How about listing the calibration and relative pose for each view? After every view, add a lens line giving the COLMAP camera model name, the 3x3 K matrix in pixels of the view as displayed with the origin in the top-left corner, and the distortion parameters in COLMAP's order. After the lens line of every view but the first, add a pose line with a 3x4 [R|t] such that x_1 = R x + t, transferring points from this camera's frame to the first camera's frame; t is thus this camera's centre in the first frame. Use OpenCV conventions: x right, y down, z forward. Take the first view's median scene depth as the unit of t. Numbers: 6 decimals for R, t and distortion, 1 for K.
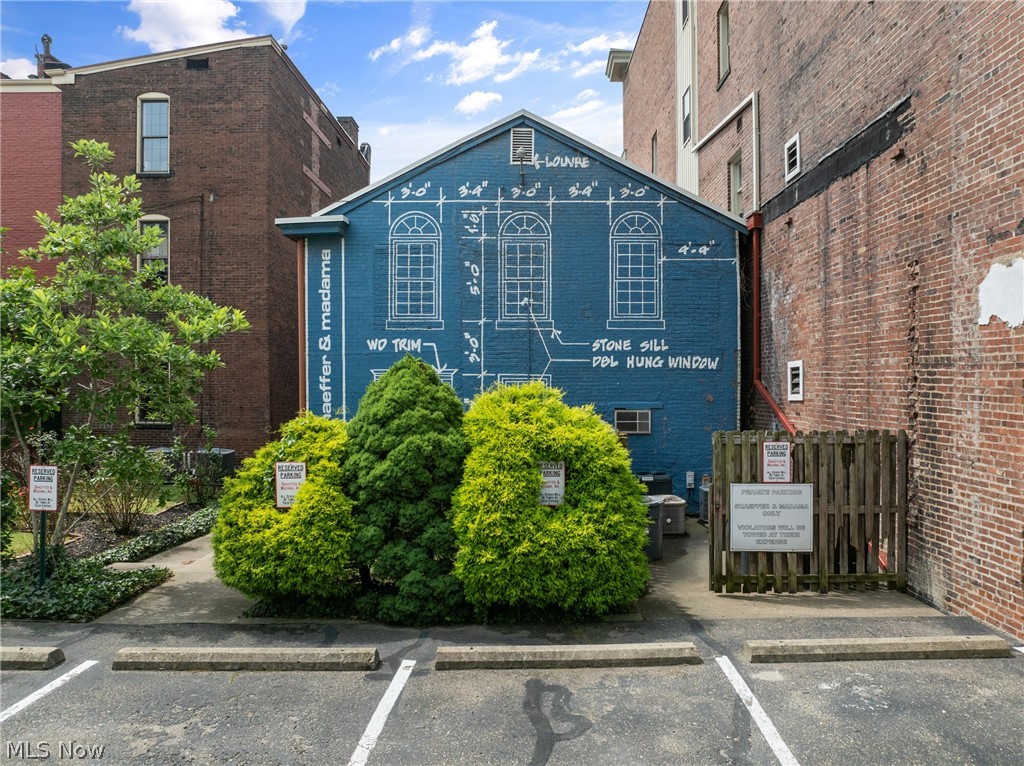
lens RADIAL K [[721.7, 0, 515.2], [0, 721.7, 386.9], [0, 0, 1]] dist [-0.045983, 0.011874]
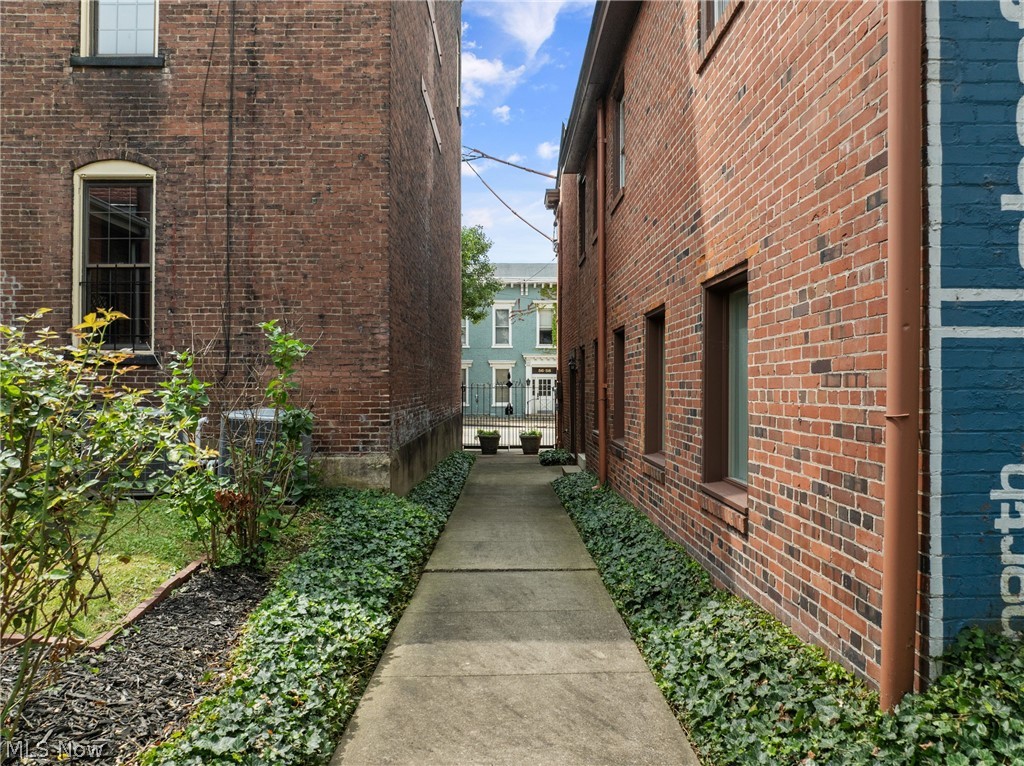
lens RADIAL K [[721.7, 0, 509.9], [0, 721.7, 381.8], [0, 0, 1]] dist [-0.045983, 0.011874]
pose [[0.999915, 0.005998, 0.011535, -0.275146], [-0.006005, 0.999982, 0.000563, 0.067359], [-0.011531, -0.000632, 0.999933, 0.569010]]
